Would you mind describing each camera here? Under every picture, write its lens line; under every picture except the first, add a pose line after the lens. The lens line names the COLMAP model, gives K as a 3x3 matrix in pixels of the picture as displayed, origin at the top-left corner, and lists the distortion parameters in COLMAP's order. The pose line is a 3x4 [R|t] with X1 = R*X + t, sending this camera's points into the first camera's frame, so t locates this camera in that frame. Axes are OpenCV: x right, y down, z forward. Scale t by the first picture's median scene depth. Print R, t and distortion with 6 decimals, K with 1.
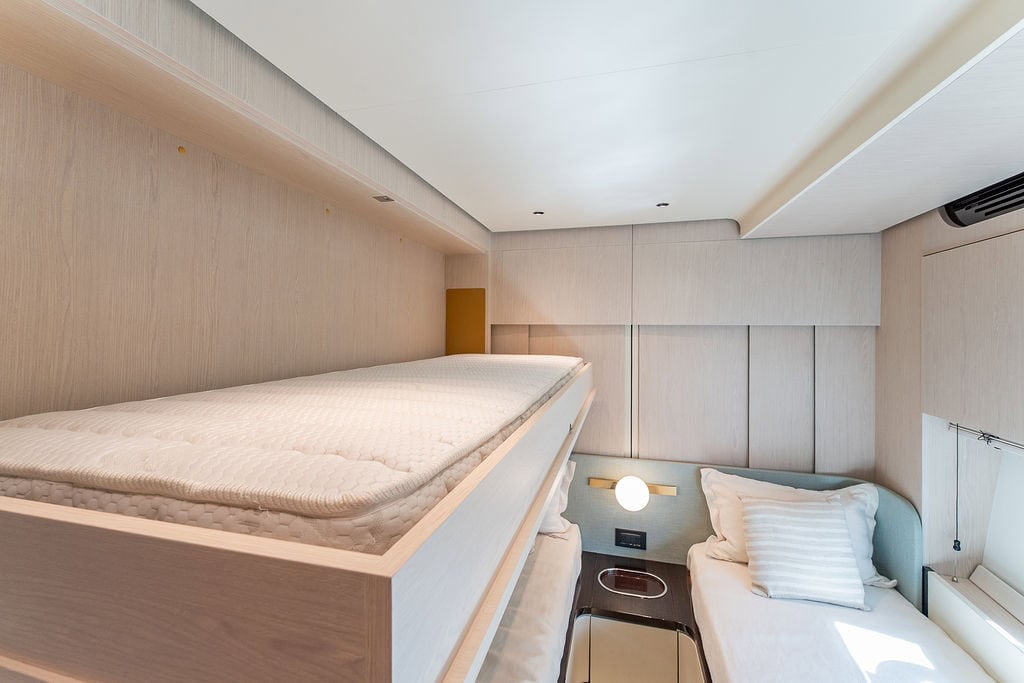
lens RADIAL K [[416.4, 0, 514.2], [0, 416.4, 333.7], [0, 0, 1]] dist [-0.000193, 0.000061]
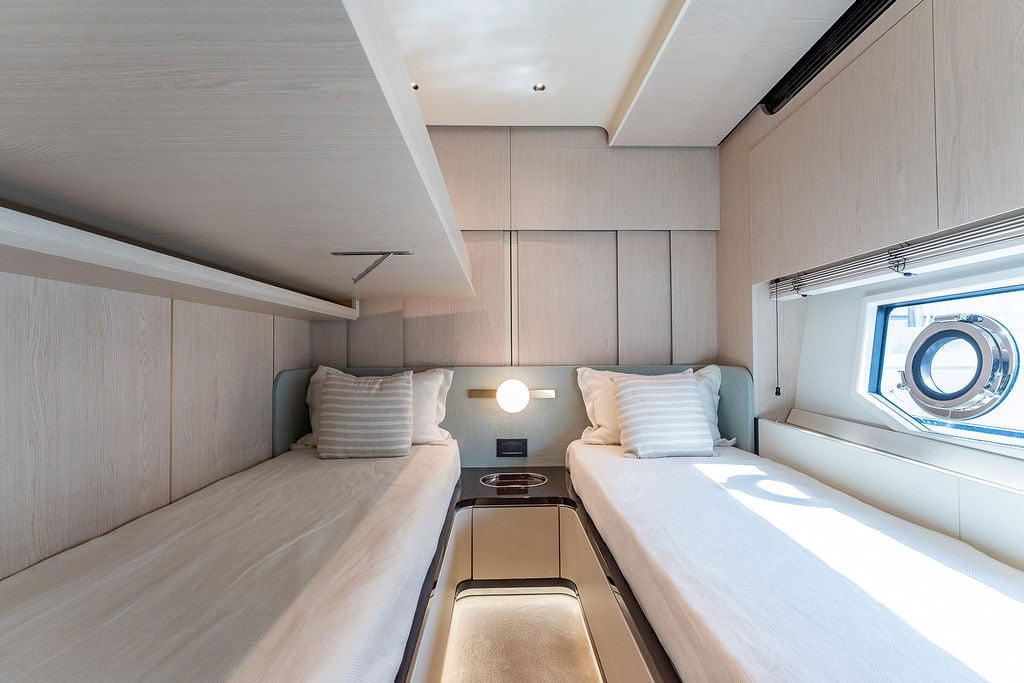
lens RADIAL K [[420.5, 0, 517.5], [0, 420.5, 346.3], [0, 0, 1]] dist [-0.001191, -0.000024]
pose [[0.958188, -0.006606, 0.286062, 0.013259], [0.010641, 0.999865, -0.012554, 0.303375], [-0.285940, 0.015073, 0.958129, 0.053371]]
